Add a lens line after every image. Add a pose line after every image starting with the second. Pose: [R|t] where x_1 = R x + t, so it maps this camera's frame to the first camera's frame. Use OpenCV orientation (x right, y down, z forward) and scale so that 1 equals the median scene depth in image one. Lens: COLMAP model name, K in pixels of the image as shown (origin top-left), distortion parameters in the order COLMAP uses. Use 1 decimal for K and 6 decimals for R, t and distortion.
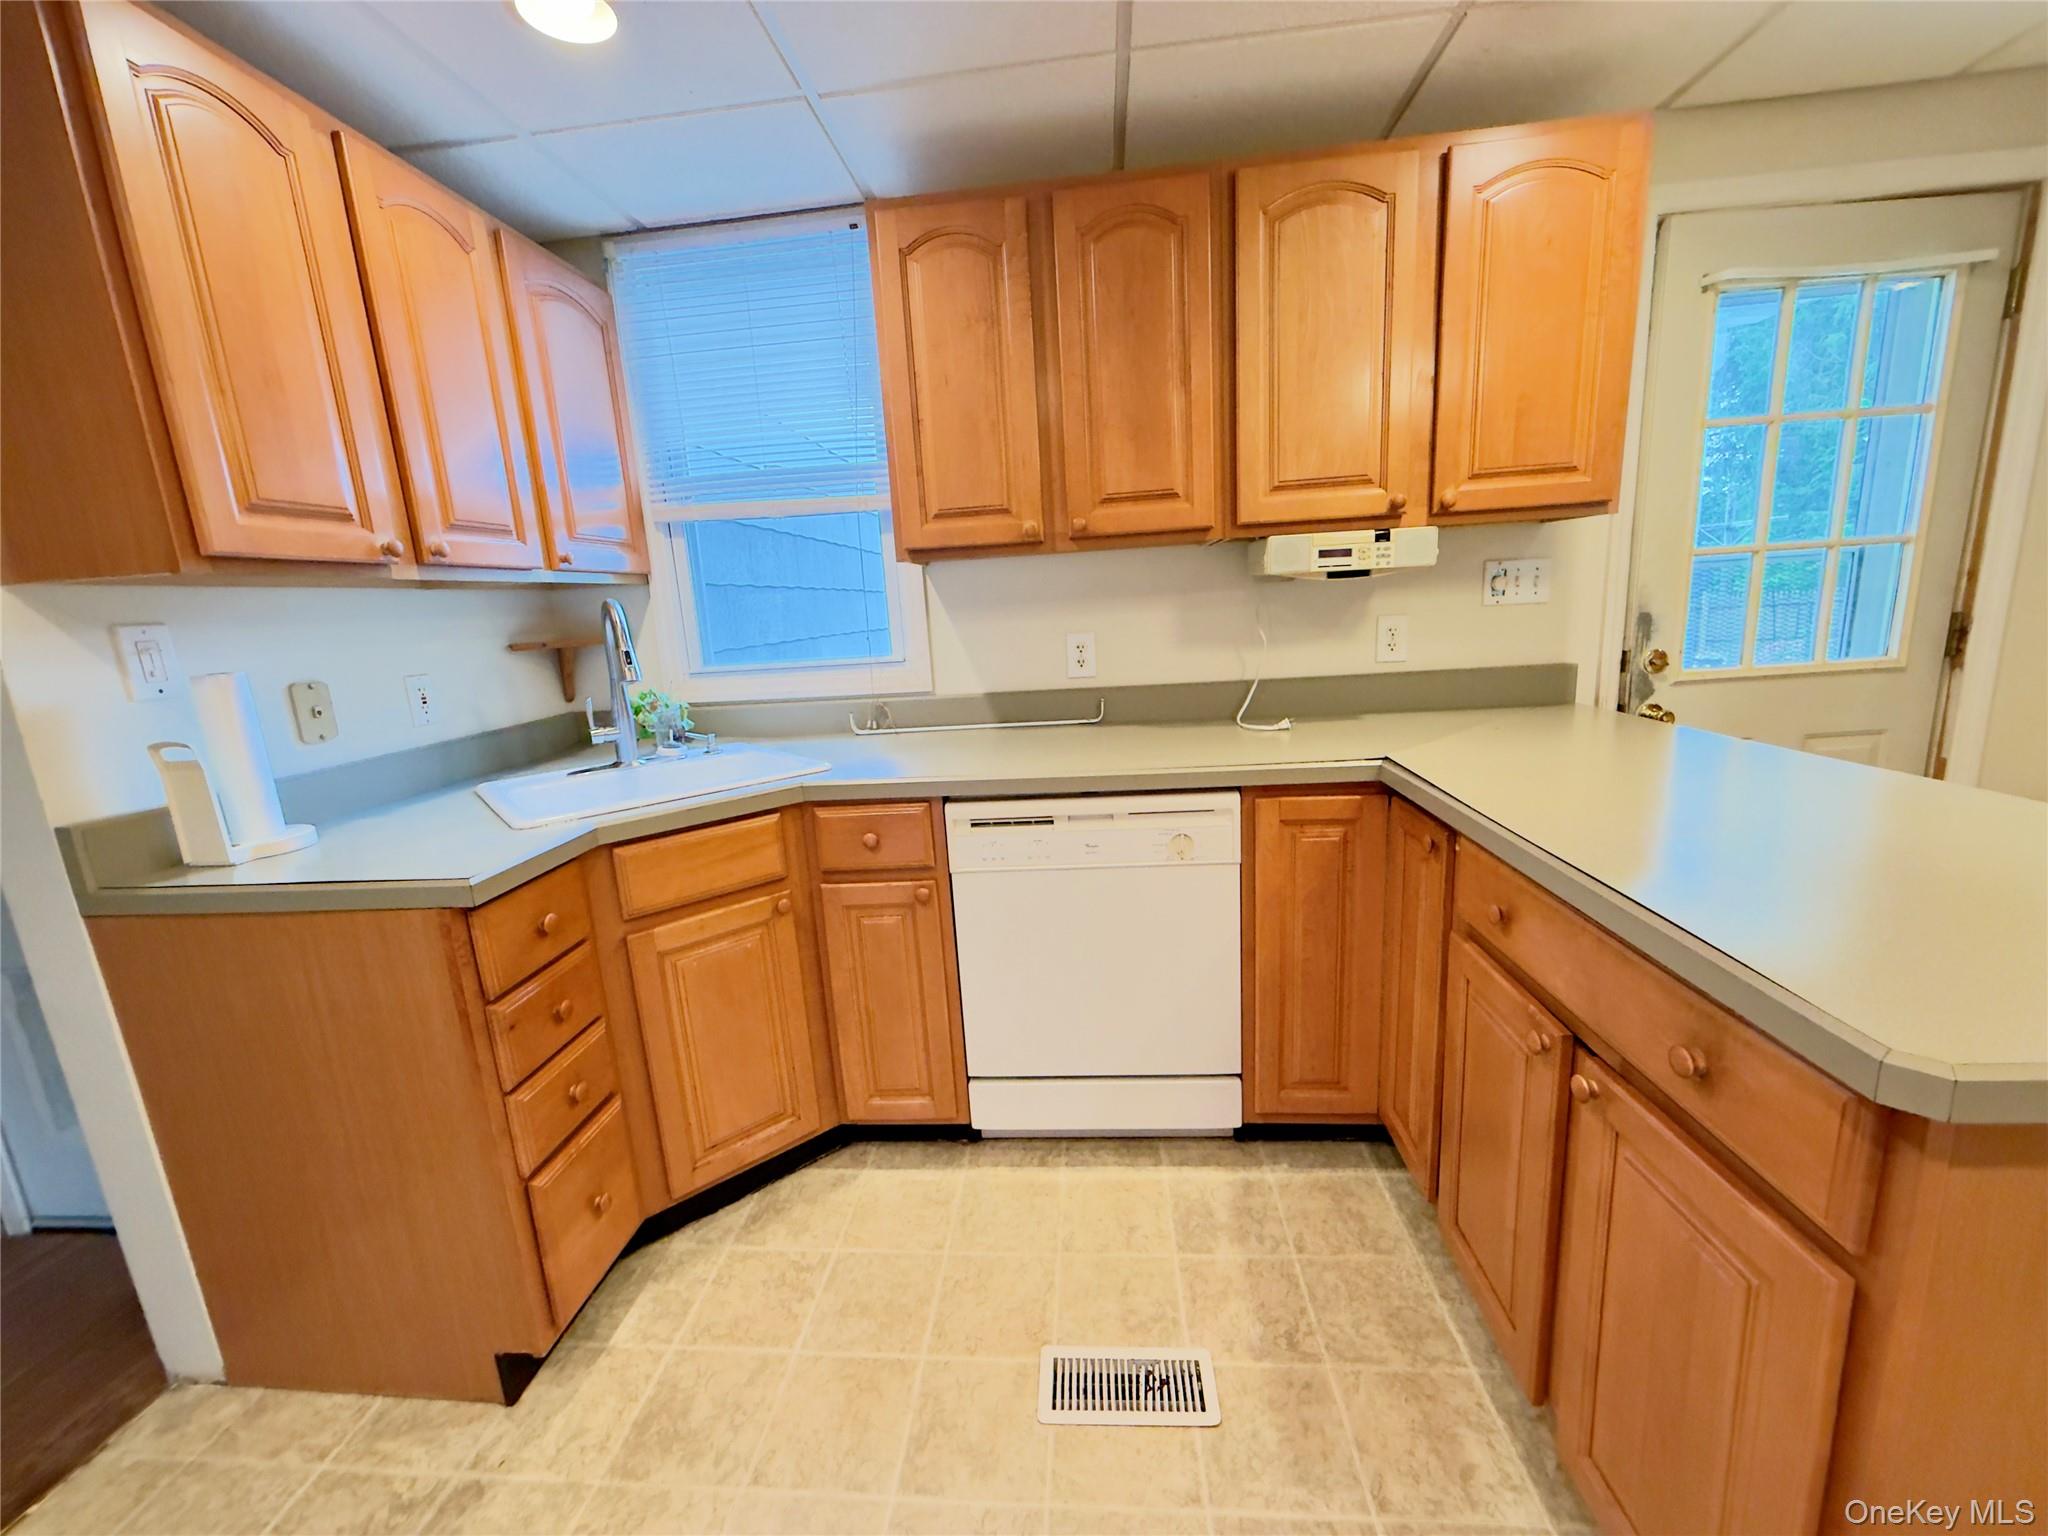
lens RADIAL K [[817.9, 0, 1015.9], [0, 817.9, 771.8], [0, 0, 1]] dist [-0.000170, 0.000164]
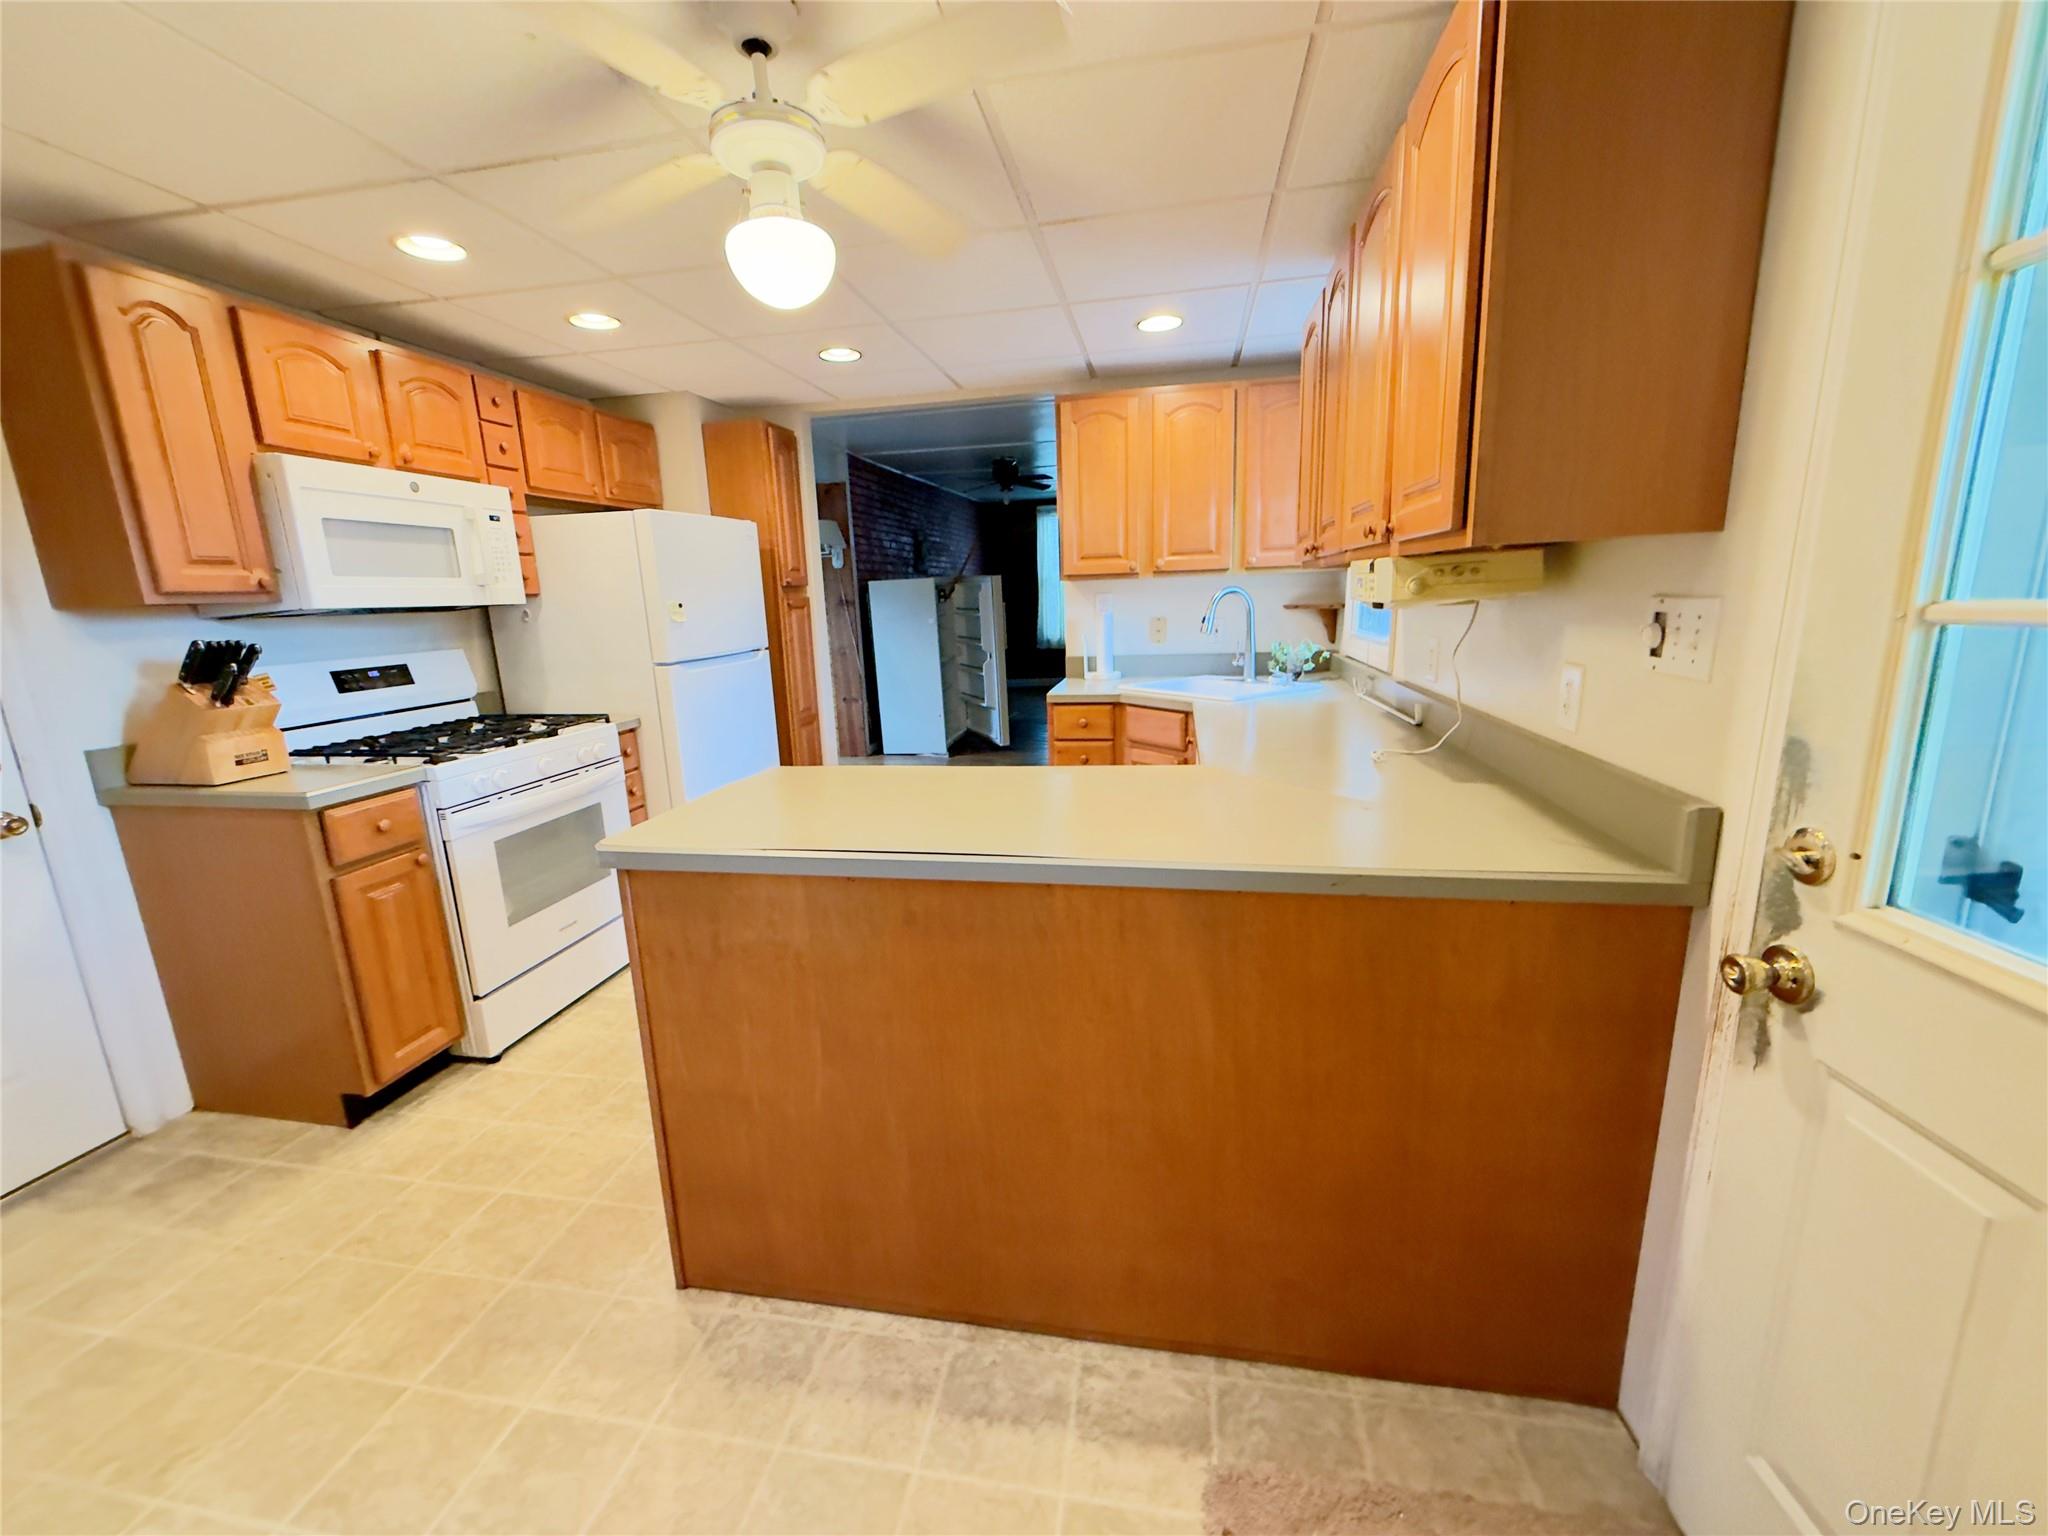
lens RADIAL K [[817.9, 0, 1021.8], [0, 817.9, 774.4], [0, 0, 1]] dist [-0.000170, 0.000164]
pose [[-0.088057, 0.277915, -0.956561, 1.395455], [-0.164978, 0.942960, 0.289151, -0.266000], [0.982358, 0.183274, -0.037184, 0.687051]]
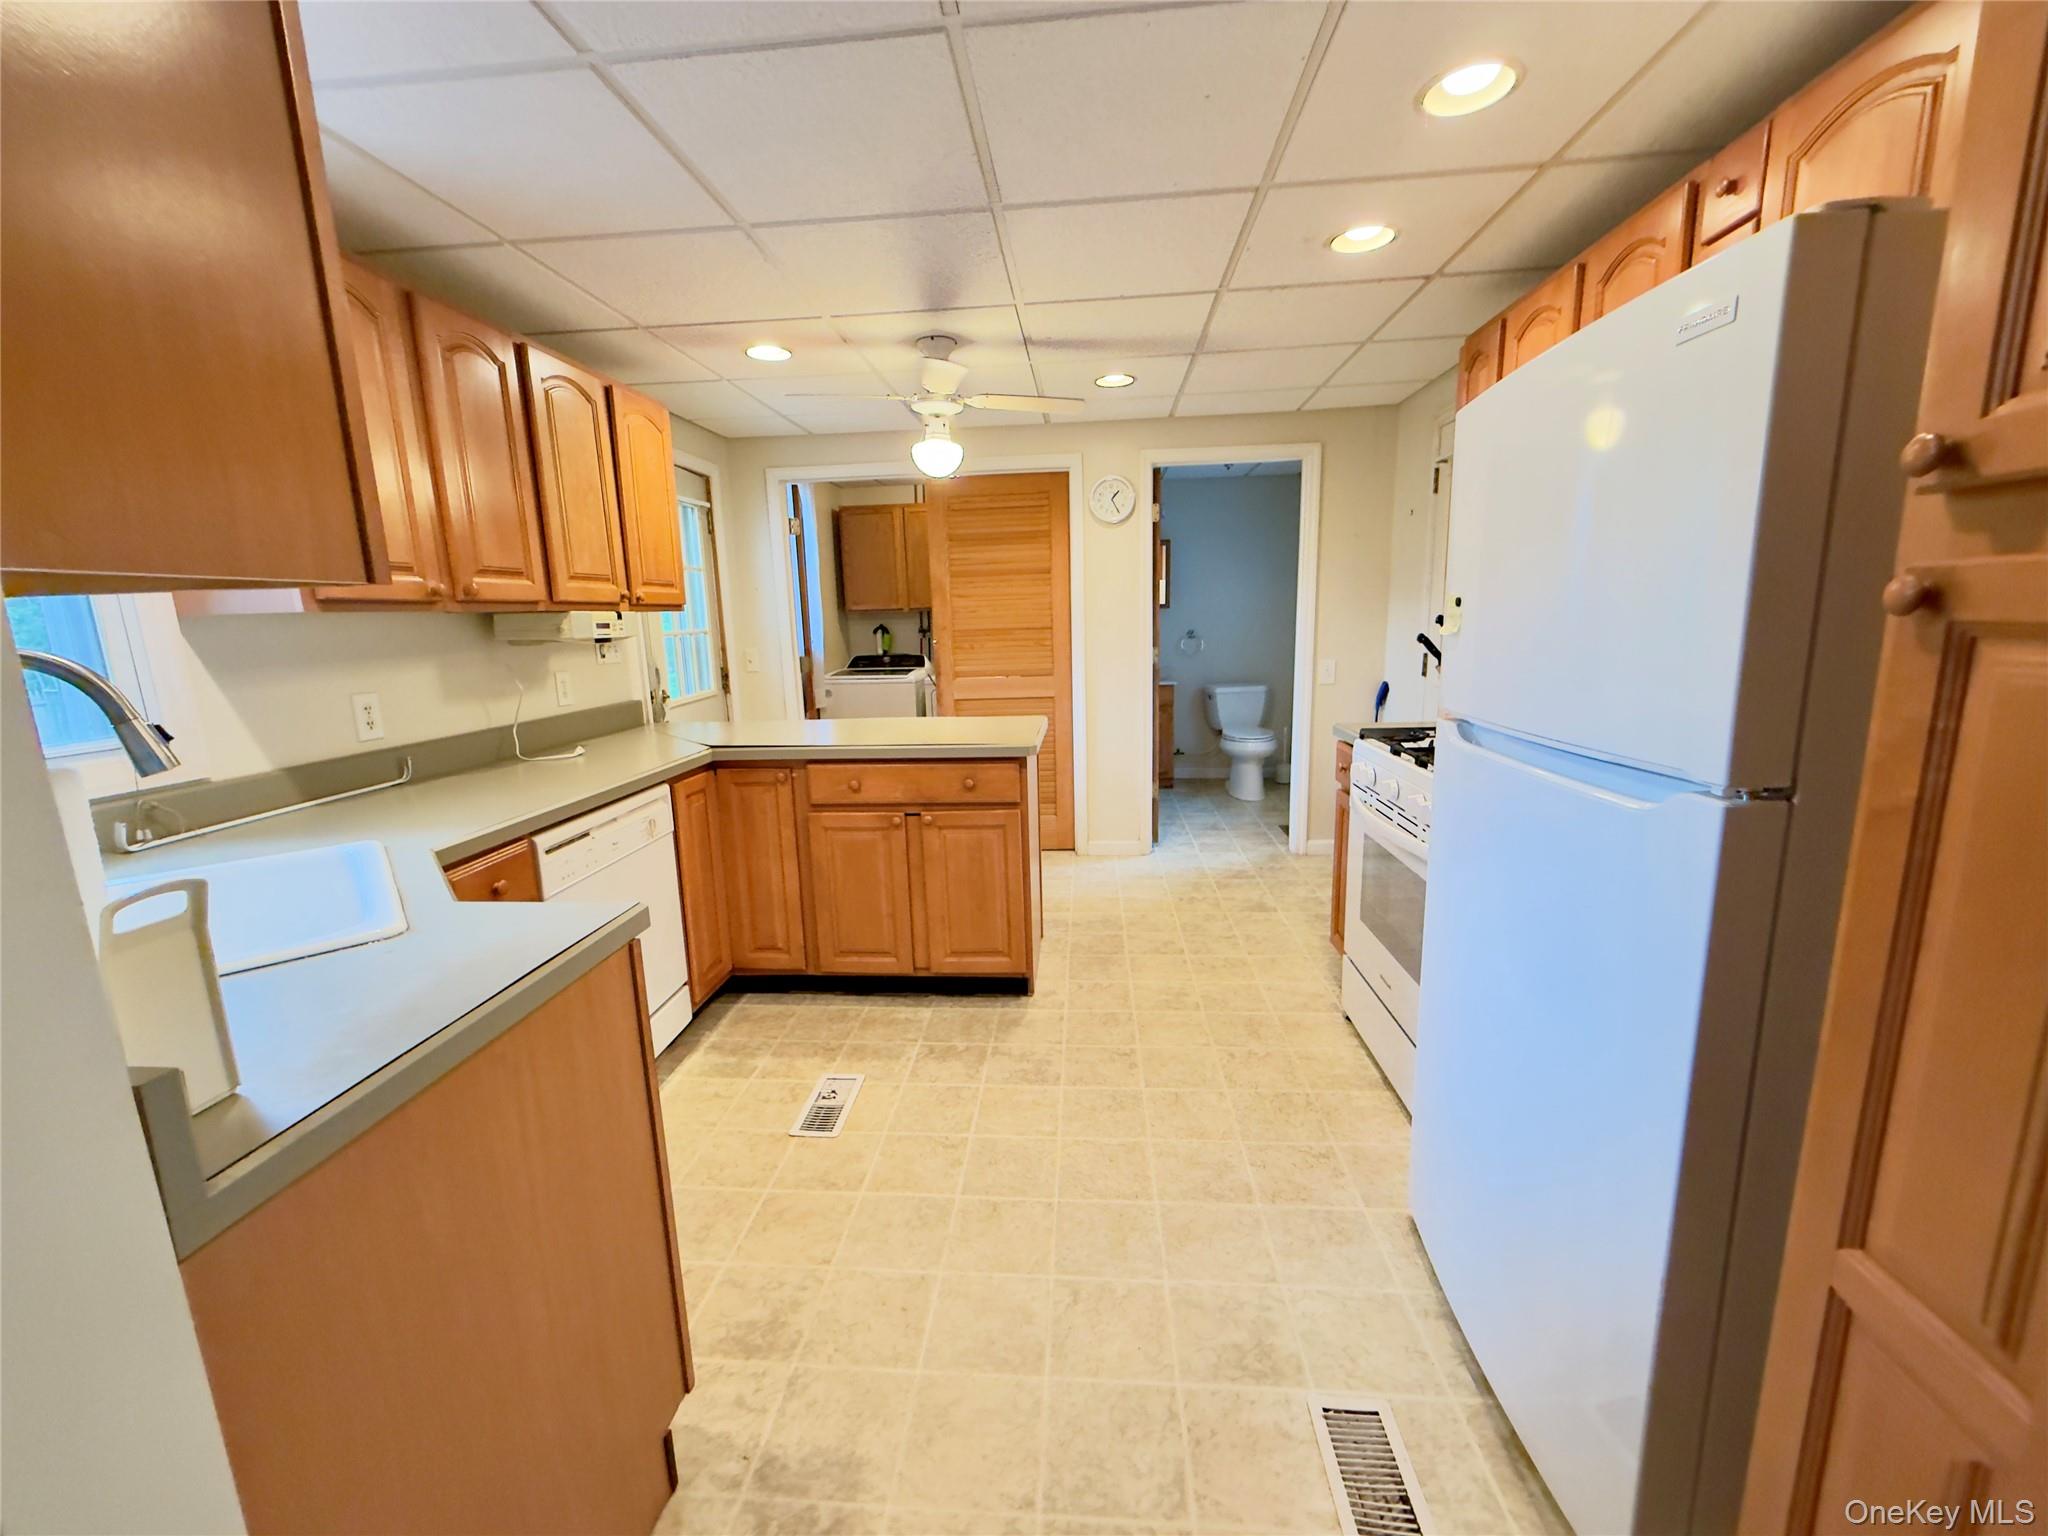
lens RADIAL K [[817.9, 0, 1022.4], [0, 817.9, 767.2], [0, 0, 1]] dist [-0.000170, 0.000164]
pose [[-0.006987, -0.124603, 0.992182, -1.078229], [0.231956, 0.964942, 0.122815, -0.030782], [-0.972701, 0.231001, 0.022161, 0.300249]]
